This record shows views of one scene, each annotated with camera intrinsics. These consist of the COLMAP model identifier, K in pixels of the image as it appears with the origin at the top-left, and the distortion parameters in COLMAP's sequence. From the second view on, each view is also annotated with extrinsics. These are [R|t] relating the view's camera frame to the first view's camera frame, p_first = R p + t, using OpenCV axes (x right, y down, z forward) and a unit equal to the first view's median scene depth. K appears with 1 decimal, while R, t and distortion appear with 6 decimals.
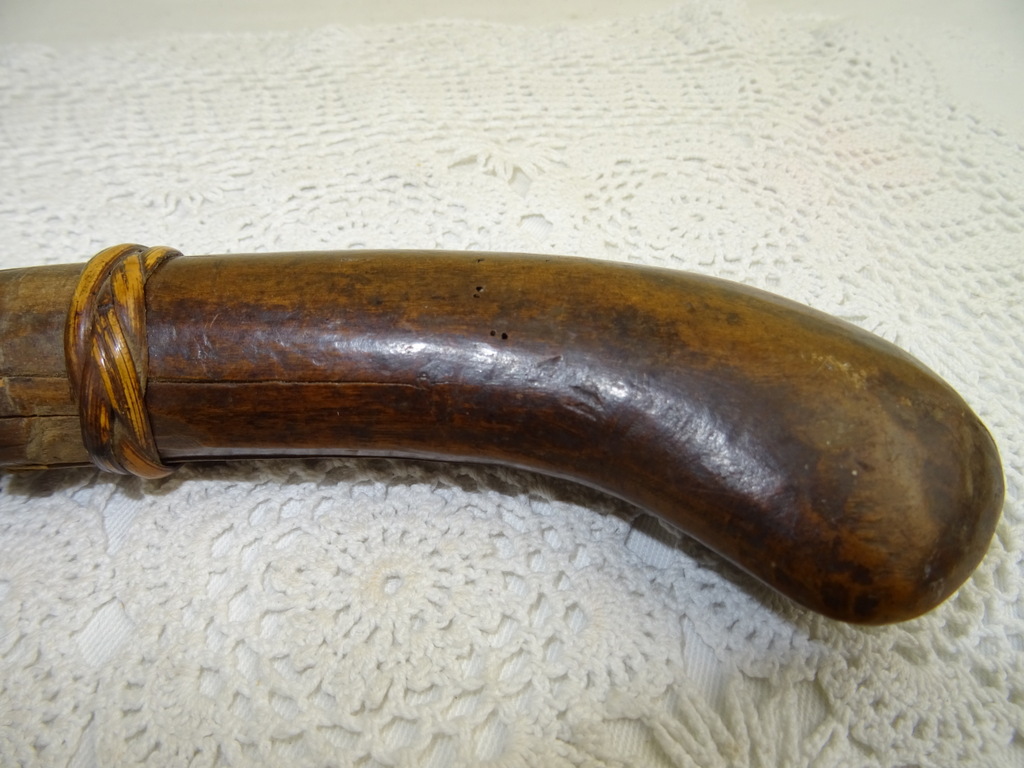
lens RADIAL K [[743.1, 0, 511.3], [0, 743.1, 383.8], [0, 0, 1]] dist [0.006052, -0.012129]
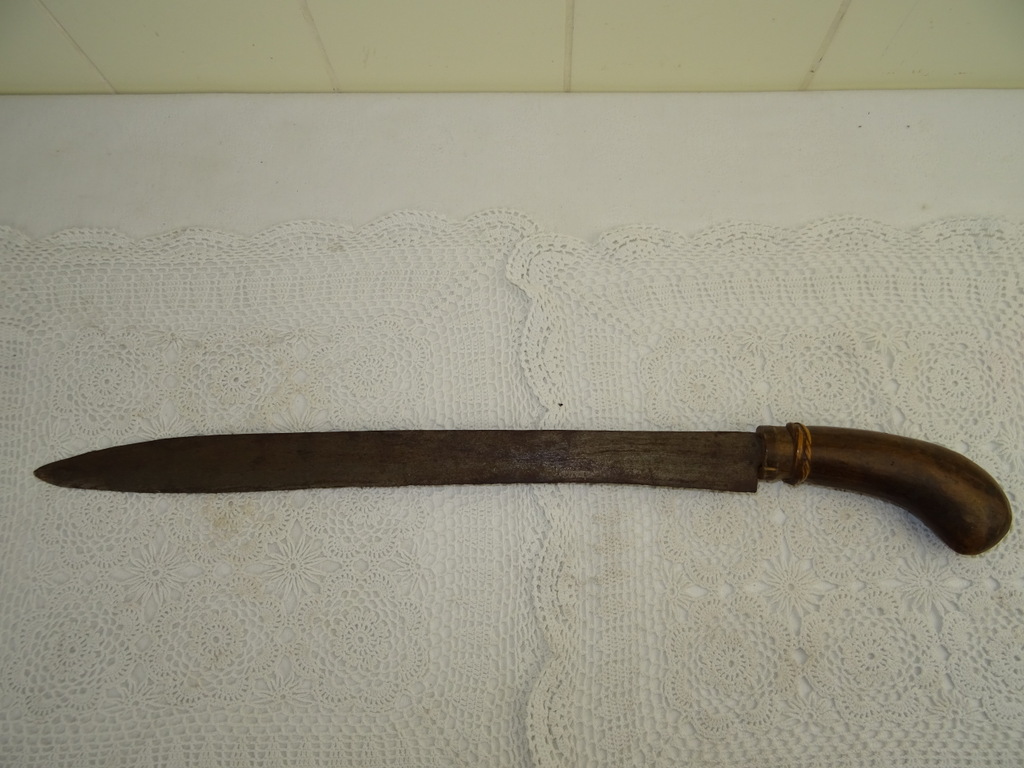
lens RADIAL K [[743.1, 0, 516.5], [0, 743.1, 381.1], [0, 0, 1]] dist [0.006052, -0.012129]
pose [[0.982710, 0.159159, -0.094598, -1.838461], [-0.097846, 0.880184, 0.464437, -2.307534], [0.157183, -0.447151, 0.880539, -2.803934]]
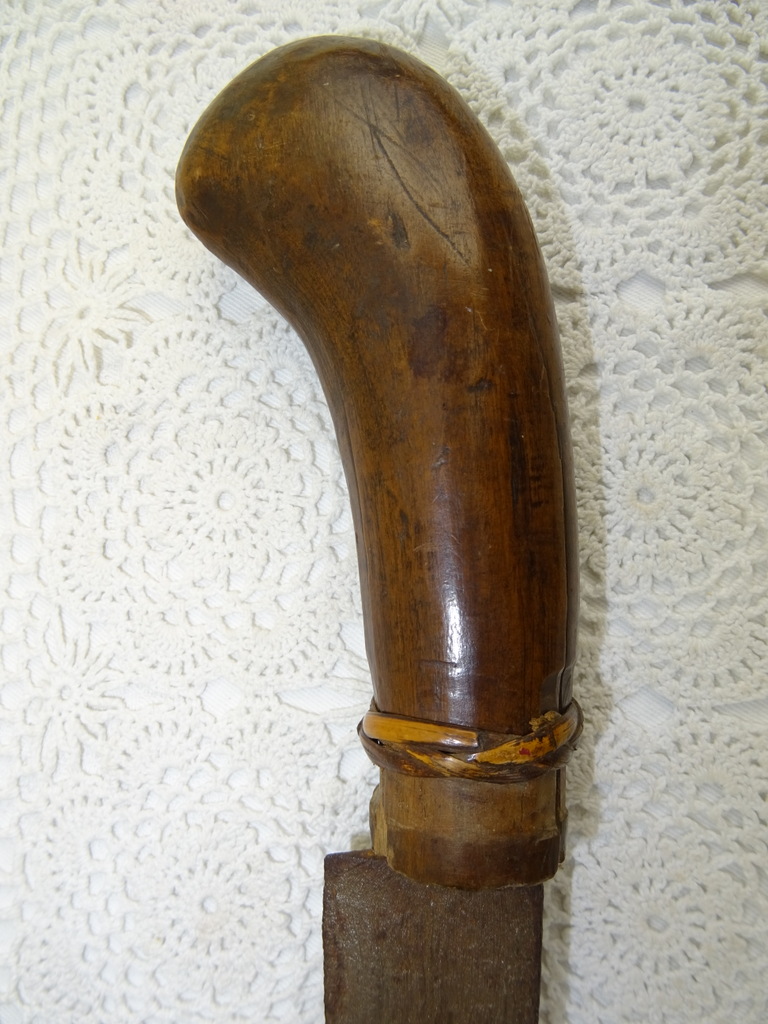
lens RADIAL K [[743.1, 0, 376.9], [0, 743.1, 511.6], [0, 0, 1]] dist [0.006052, -0.012129]
pose [[0.202498, -0.978427, 0.040930, -0.363904], [0.793118, 0.188376, 0.579204, -0.918778], [-0.574419, -0.084826, 0.814154, 0.227490]]
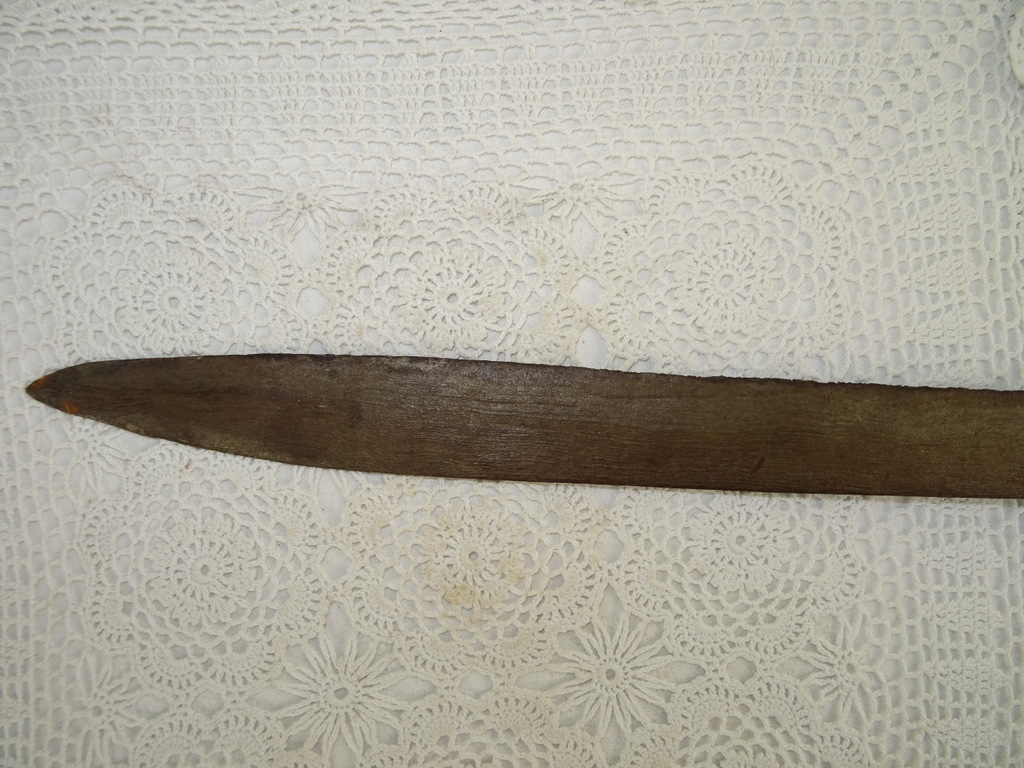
lens RADIAL K [[743.1, 0, 512.6], [0, 743.1, 388.2], [0, 0, 1]] dist [0.006052, -0.012129]
pose [[0.986309, 0.164774, 0.006612, -3.858832], [-0.124242, 0.716132, 0.686818, -1.304352], [0.108434, -0.678236, 0.726799, -0.690640]]
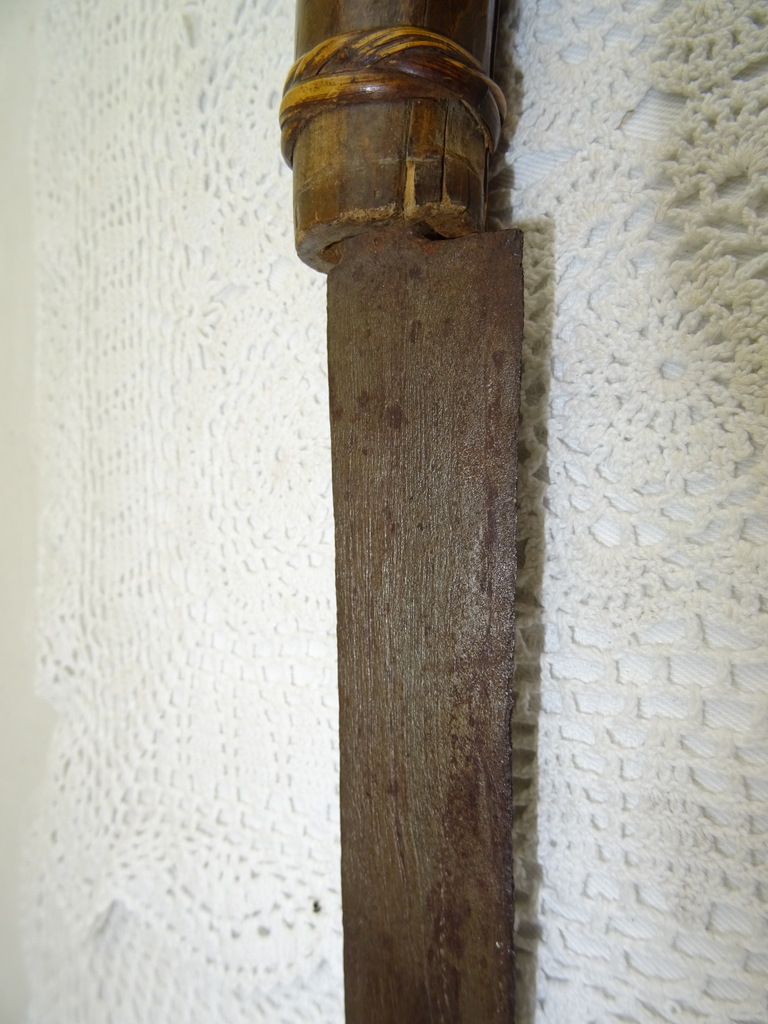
lens RADIAL K [[743.1, 0, 373.0], [0, 743.1, 511.7], [0, 0, 1]] dist [0.006052, -0.012129]
pose [[0.098861, -0.991033, -0.089890, -1.075367], [0.994839, 0.096356, 0.031795, -0.040322], [-0.022848, -0.092569, 0.995444, -0.086198]]
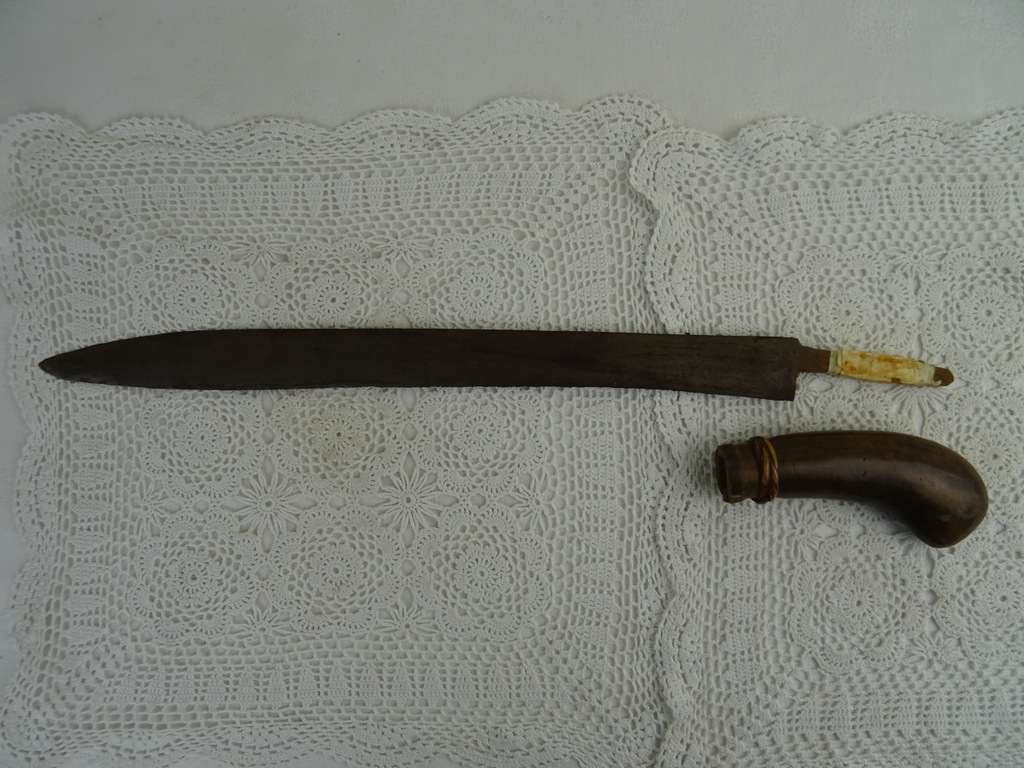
lens RADIAL K [[743.1, 0, 509.2], [0, 743.1, 383.1], [0, 0, 1]] dist [0.006052, -0.012129]
pose [[0.979611, 0.186440, -0.074851, -2.625963], [-0.090736, 0.742986, 0.663128, -2.562334], [0.179247, -0.642816, 0.744754, -2.270084]]
